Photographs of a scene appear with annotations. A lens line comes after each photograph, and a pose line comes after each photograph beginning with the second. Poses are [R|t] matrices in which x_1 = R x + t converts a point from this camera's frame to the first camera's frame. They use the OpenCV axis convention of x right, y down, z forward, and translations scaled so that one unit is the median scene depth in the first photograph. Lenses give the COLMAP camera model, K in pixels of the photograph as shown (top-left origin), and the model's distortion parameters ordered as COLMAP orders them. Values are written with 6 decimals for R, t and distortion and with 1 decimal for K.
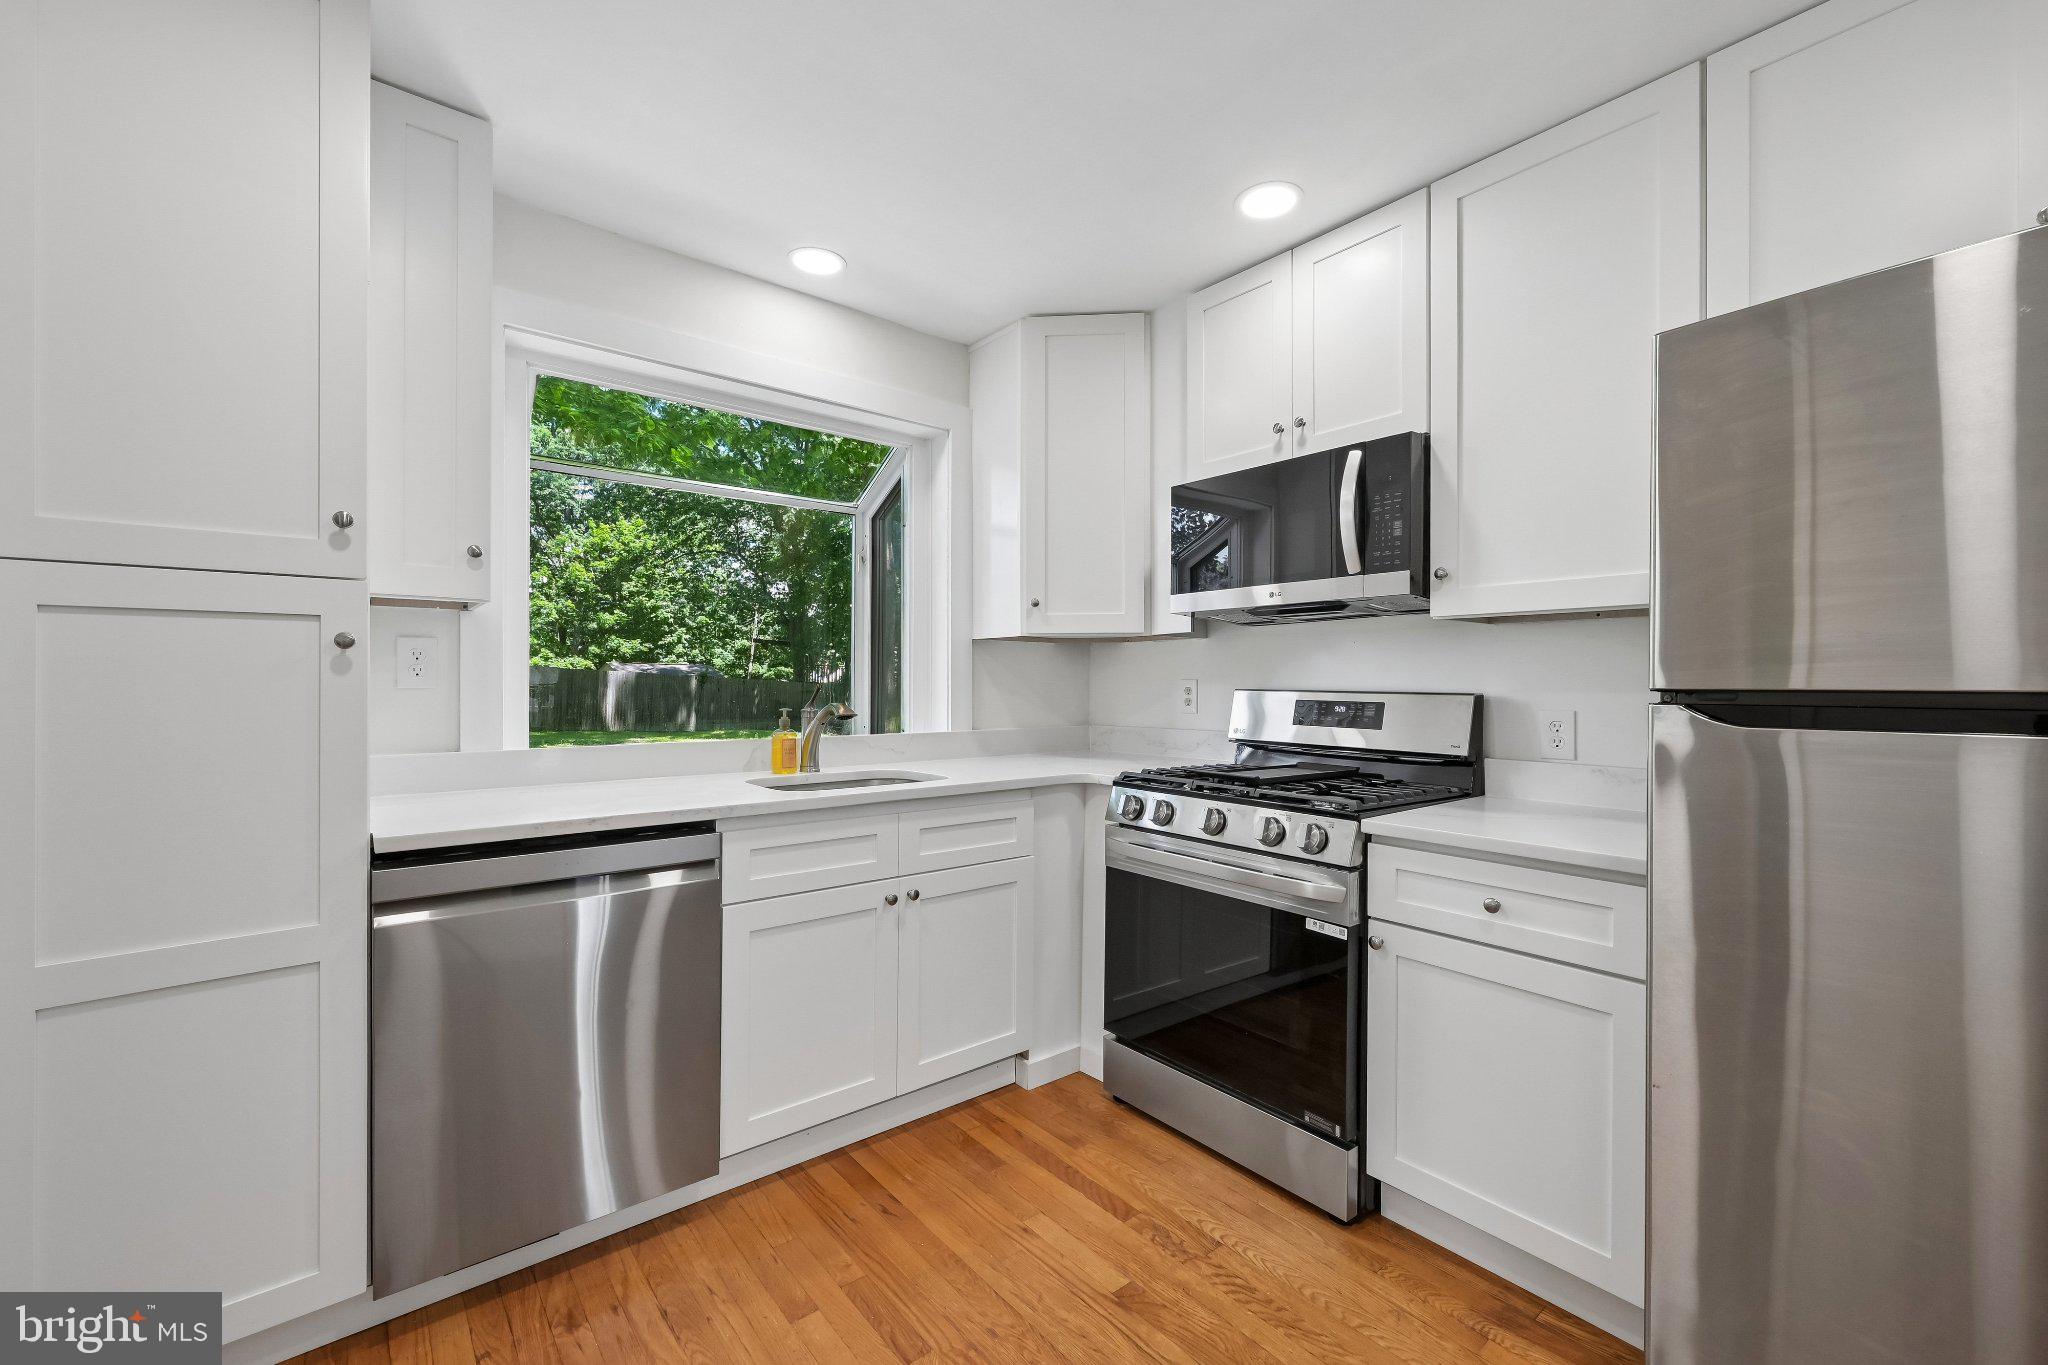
lens RADIAL K [[818.7, 0, 1004.7], [0, 818.7, 687.3], [0, 0, 1]] dist [0.002270, -0.001670]
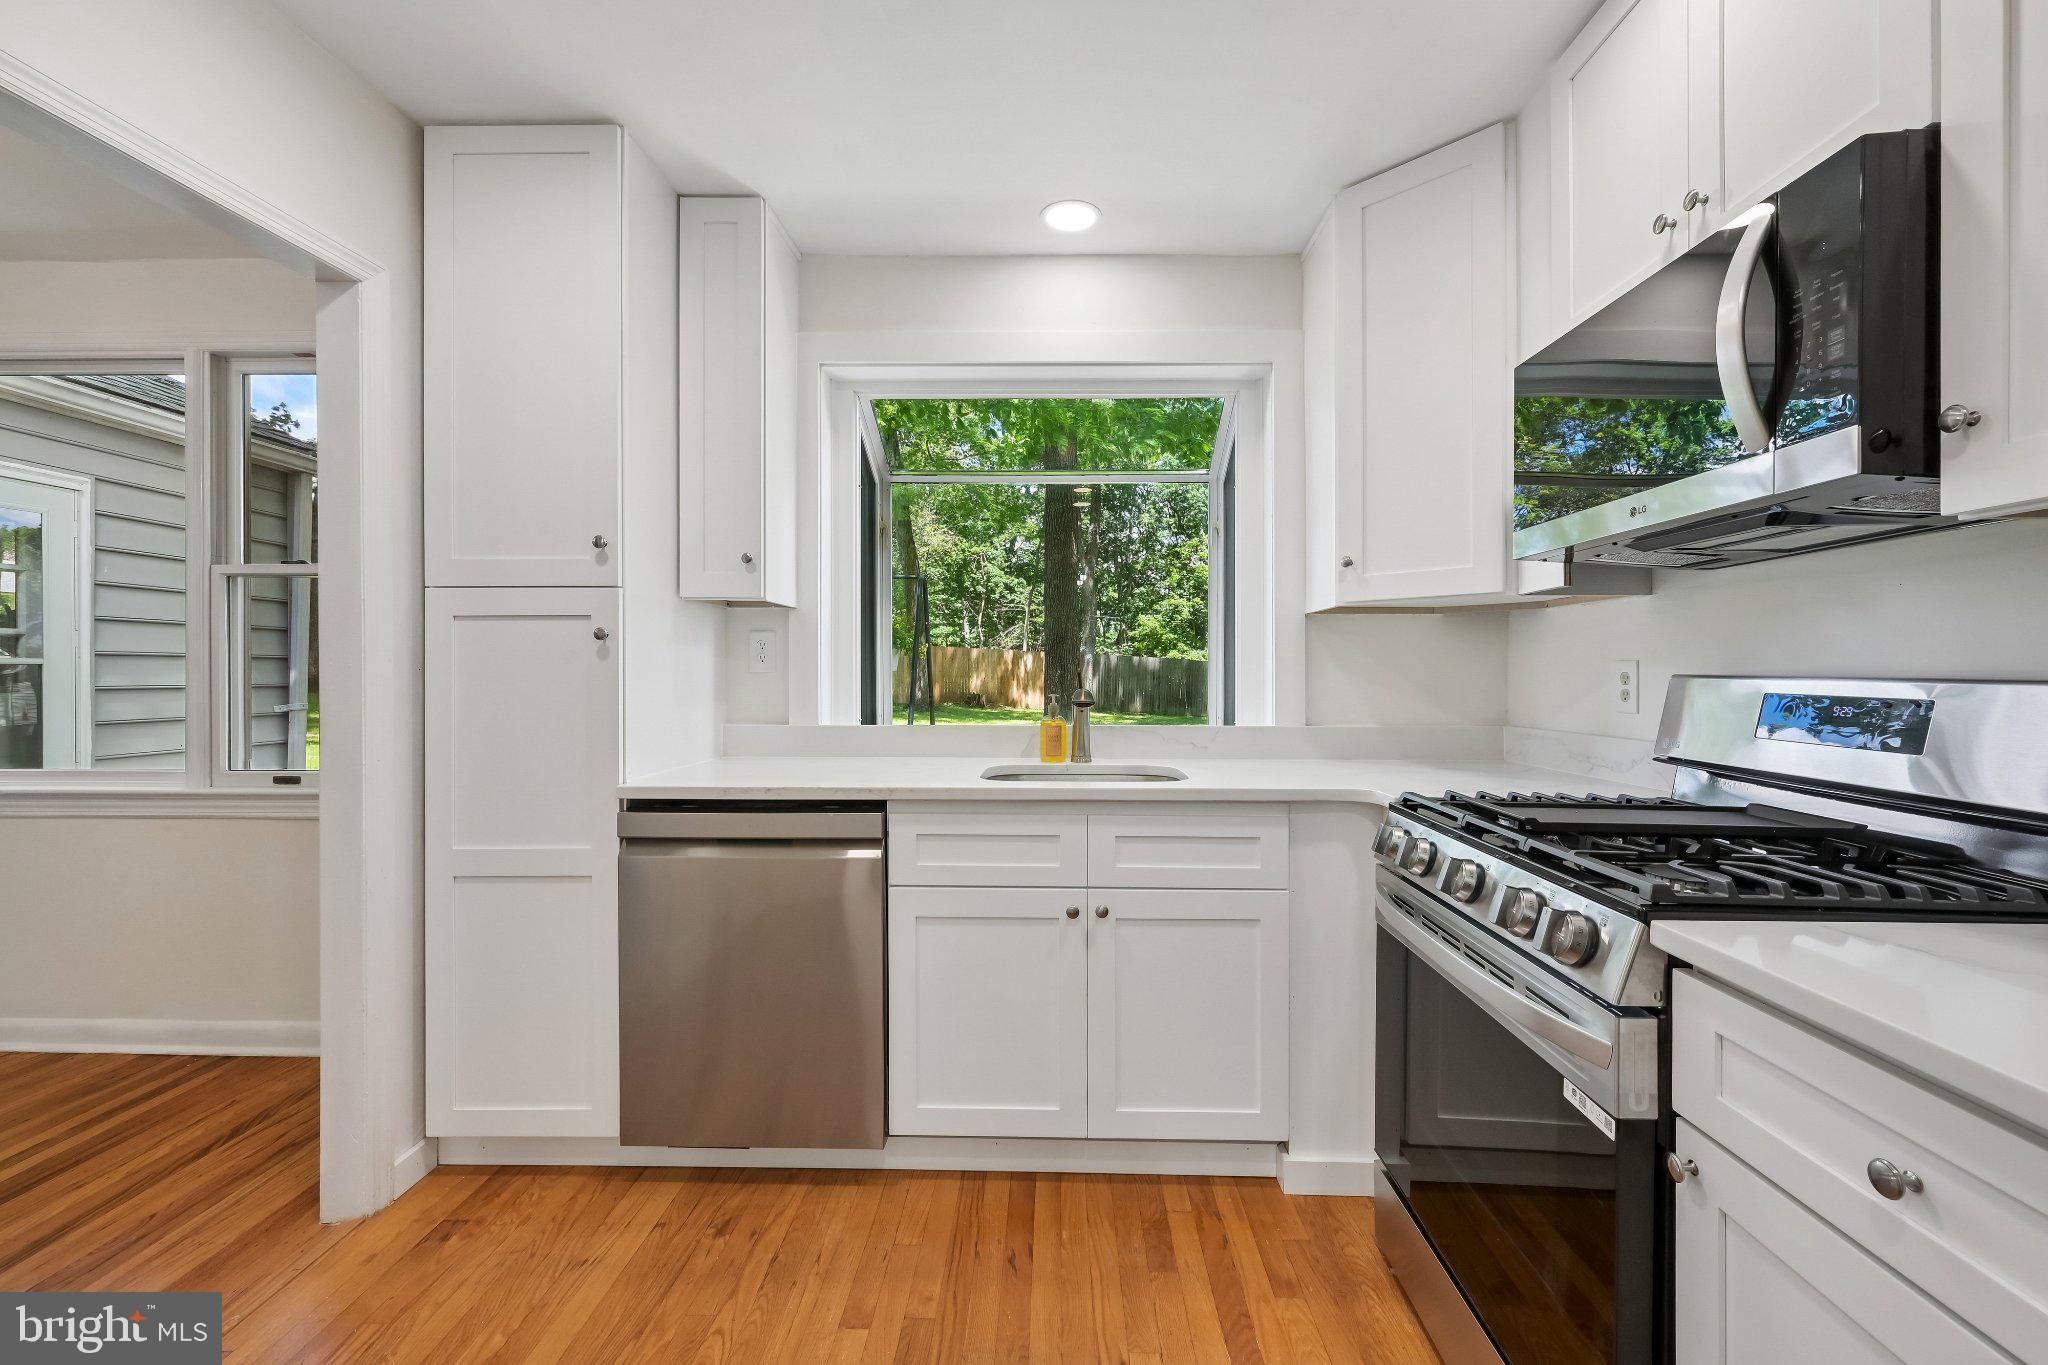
lens RADIAL K [[818.7, 0, 1037.7], [0, 818.7, 676.2], [0, 0, 1]] dist [0.002270, -0.001670]
pose [[0.774162, 0.002233, -0.632983, 0.393538], [-0.002804, 0.999996, 0.000098, 0.005919], [0.632981, 0.001699, 0.774165, 0.297467]]
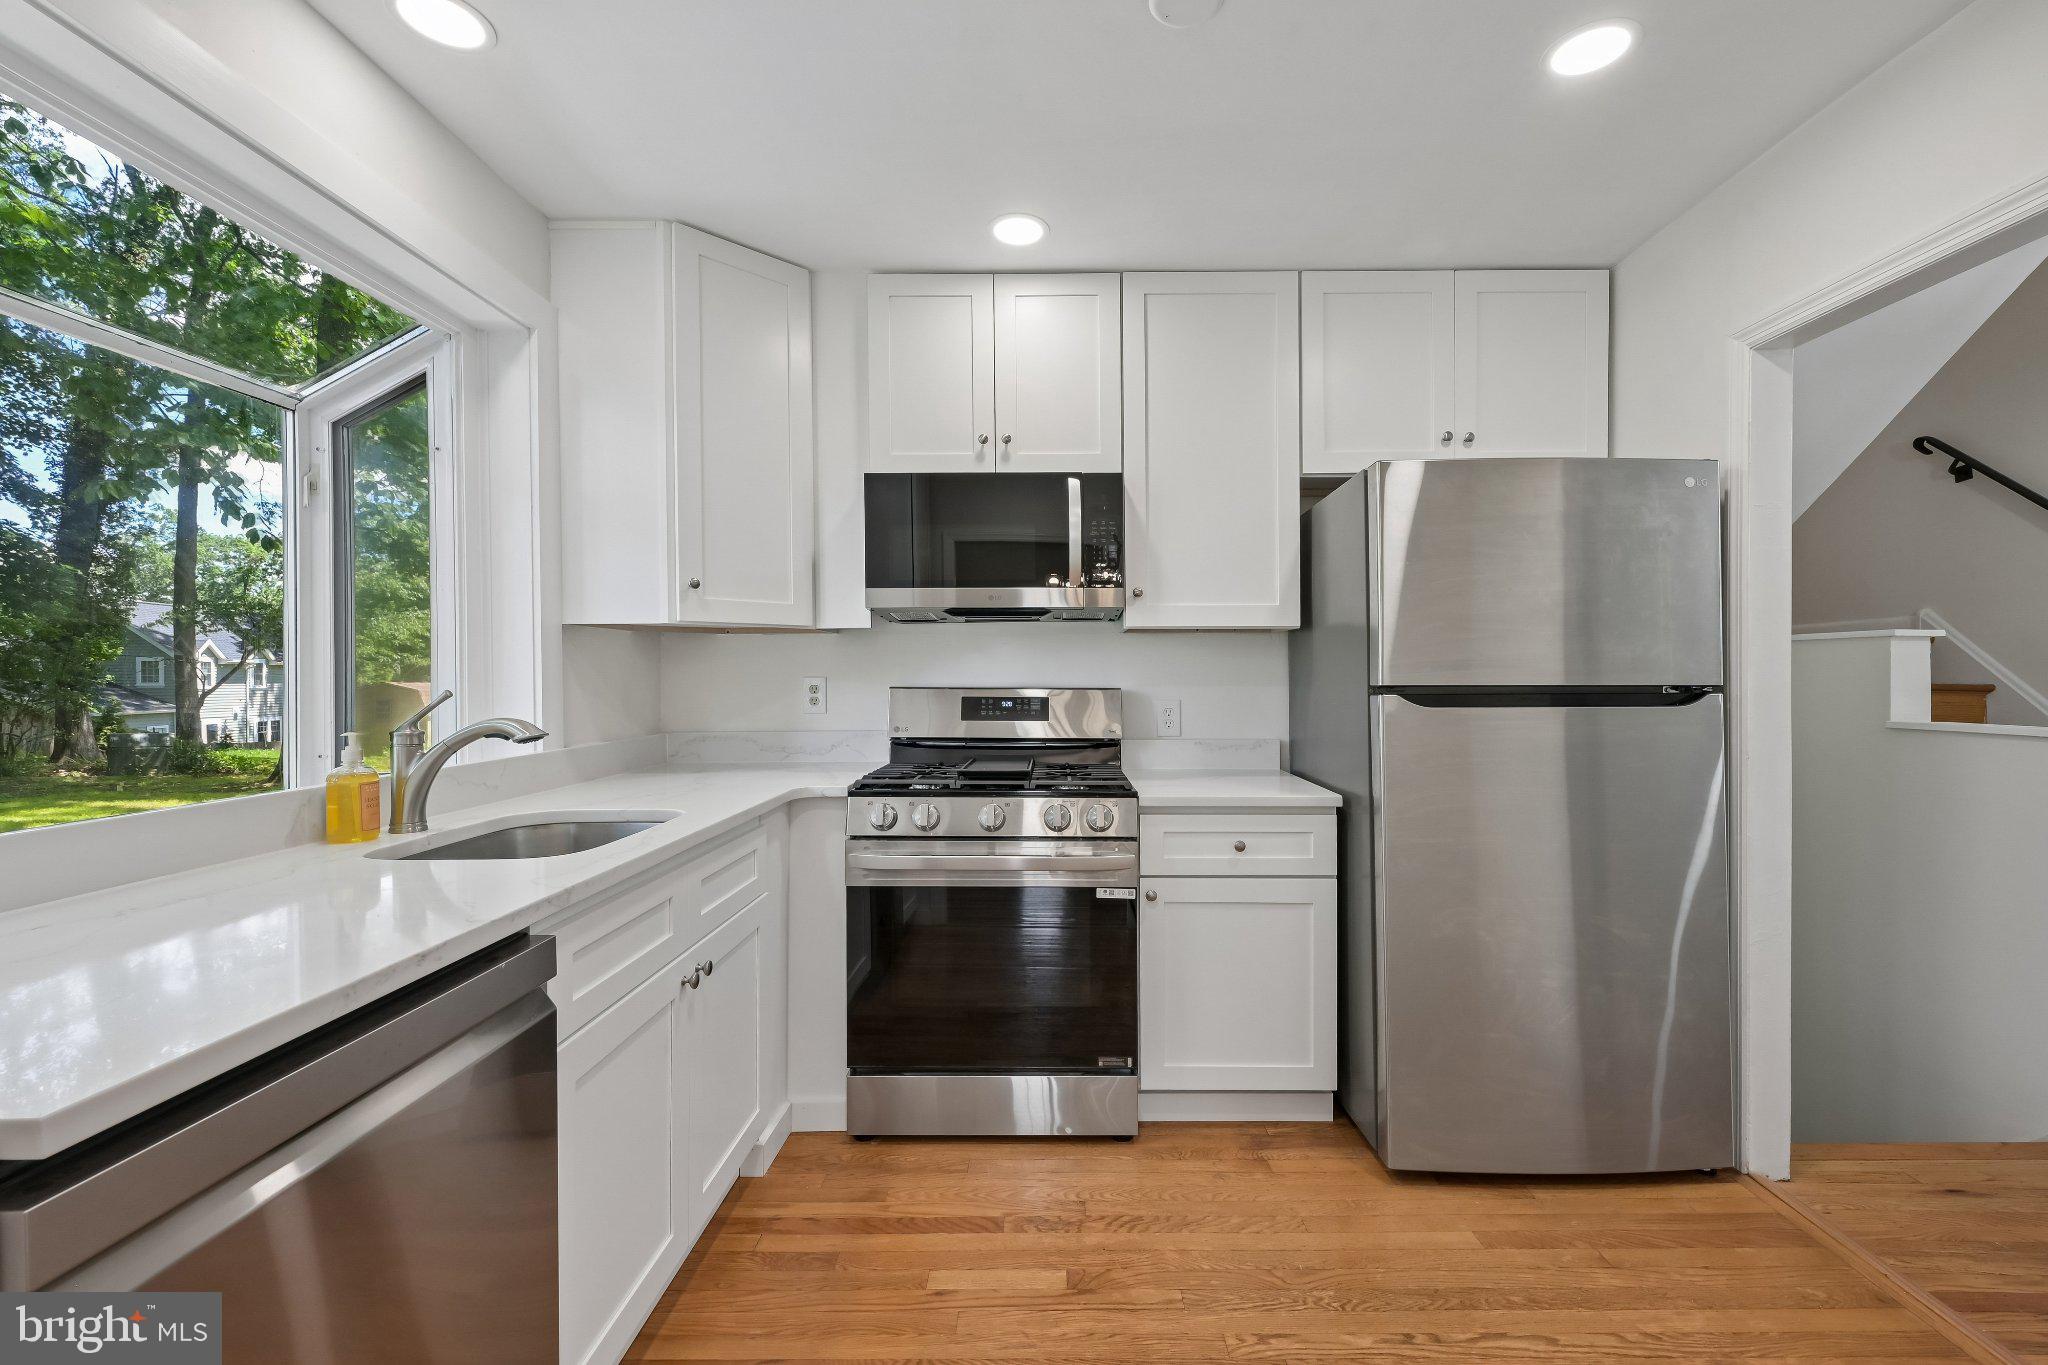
lens RADIAL K [[874.3, 0, 1023.6], [0, 874.3, 683.6], [0, 0, 1]] dist [-0.000447, -0.000105]
pose [[0.633467, -0.013573, 0.773651, -0.560466], [0.009508, 0.999907, 0.009757, -0.014137], [-0.773711, 0.001175, 0.633537, 0.274870]]
